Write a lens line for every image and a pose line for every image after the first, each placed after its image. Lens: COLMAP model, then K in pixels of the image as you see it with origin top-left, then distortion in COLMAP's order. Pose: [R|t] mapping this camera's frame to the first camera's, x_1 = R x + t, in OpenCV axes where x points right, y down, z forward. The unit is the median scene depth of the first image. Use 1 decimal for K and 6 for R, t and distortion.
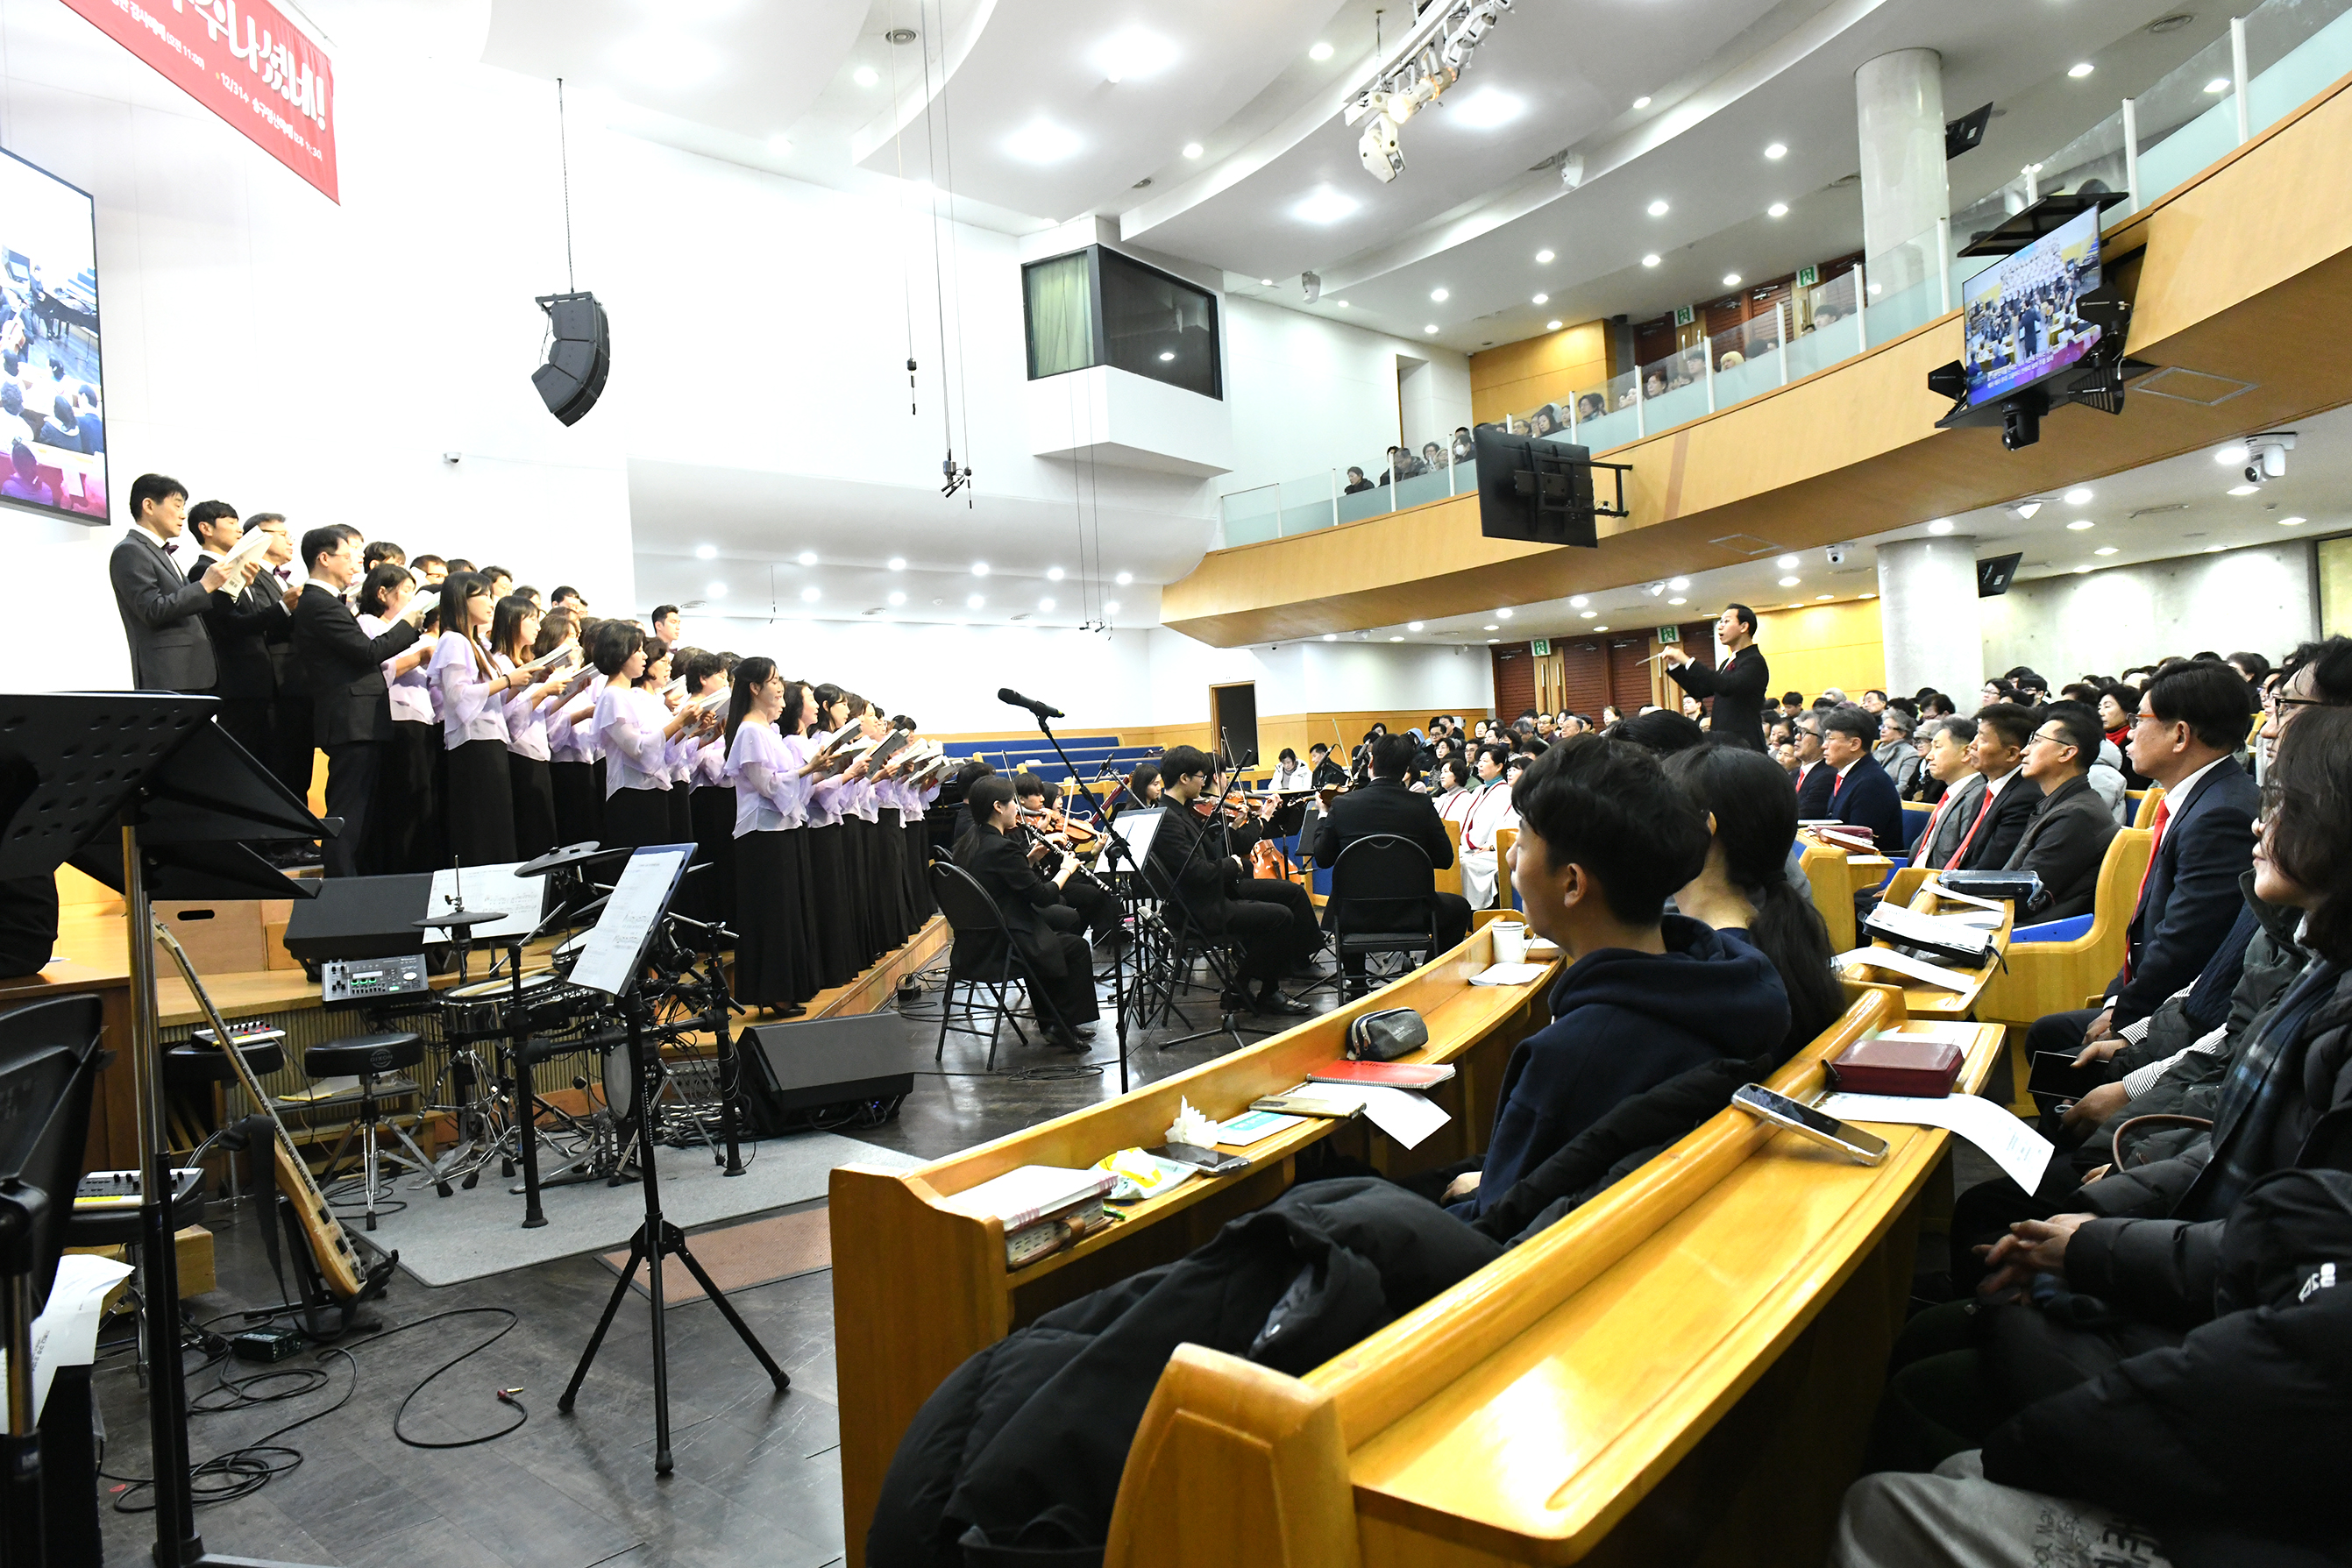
lens RADIAL K [[1574.7, 0, 1176.0], [0, 1574.7, 784.0], [0, 0, 1]] dist [-0.001867, 0.003794]
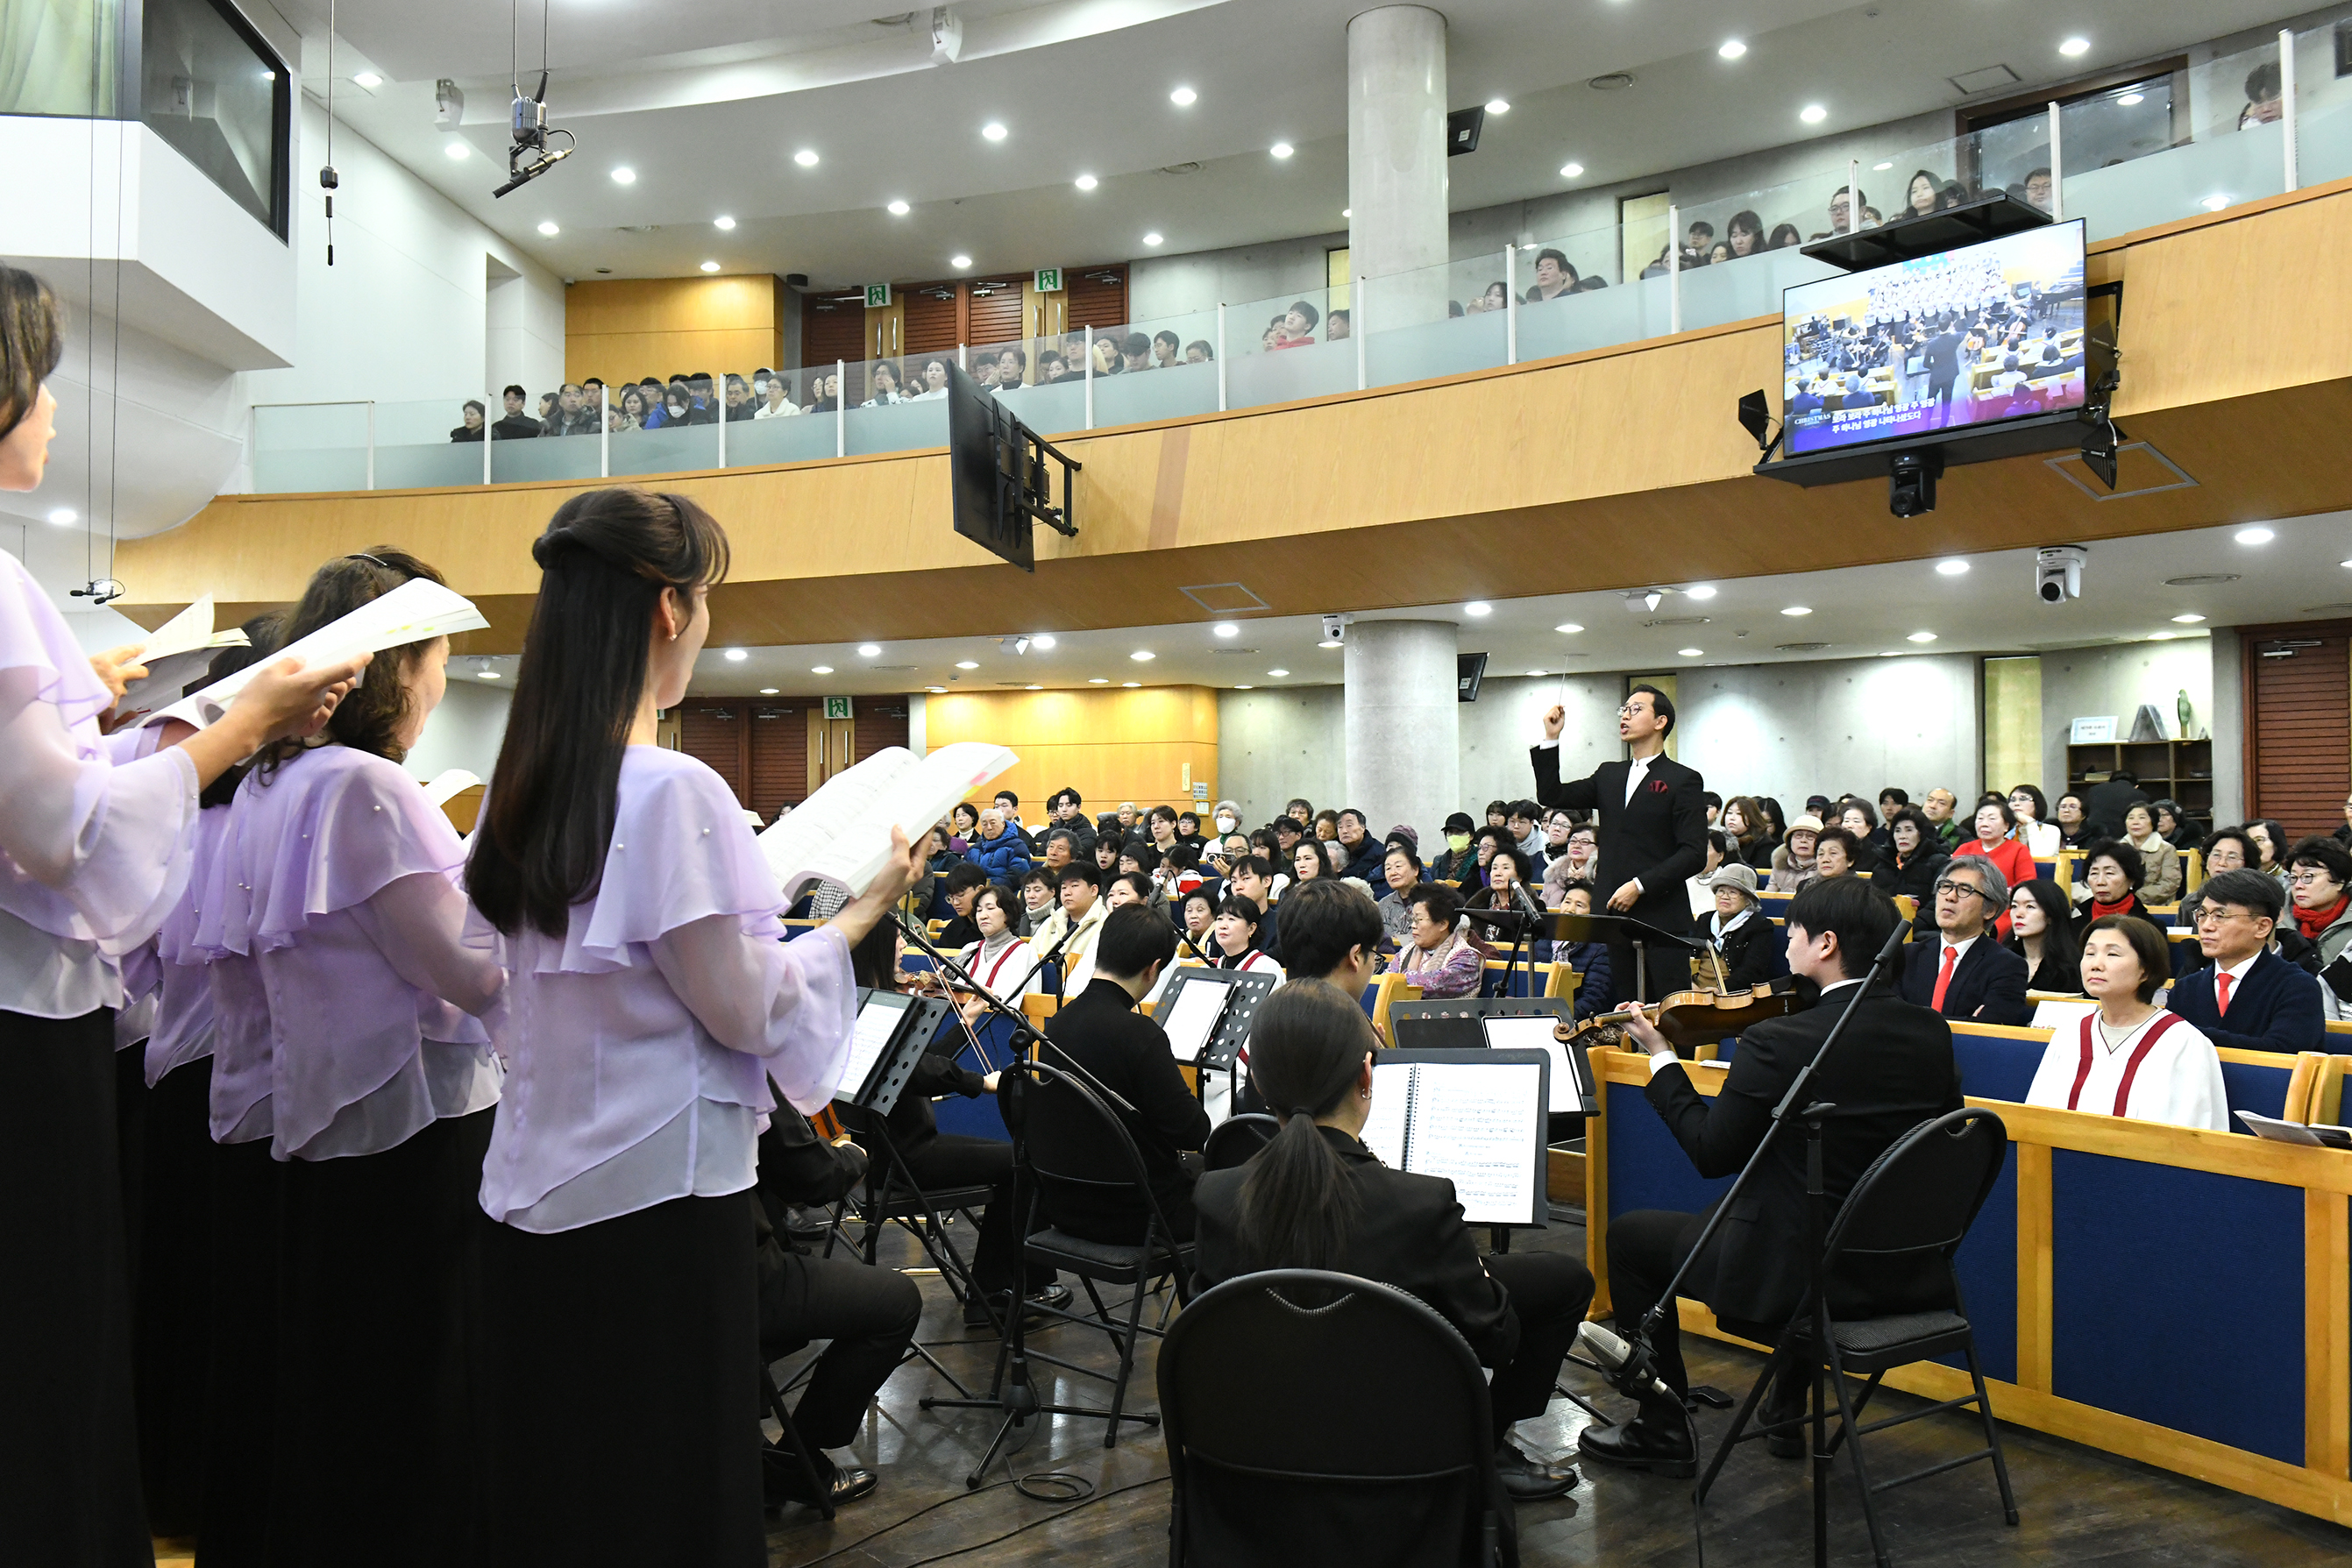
lens RADIAL K [[1868.7, 0, 1176.0], [0, 1868.7, 784.0], [0, 0, 1]] dist [-0.004820, -0.001599]
pose [[0.777963, 0.069566, 0.624448, -0.182689], [-0.035467, 0.997129, -0.066898, -0.008280], [-0.627309, 0.029897, 0.778196, 0.335955]]
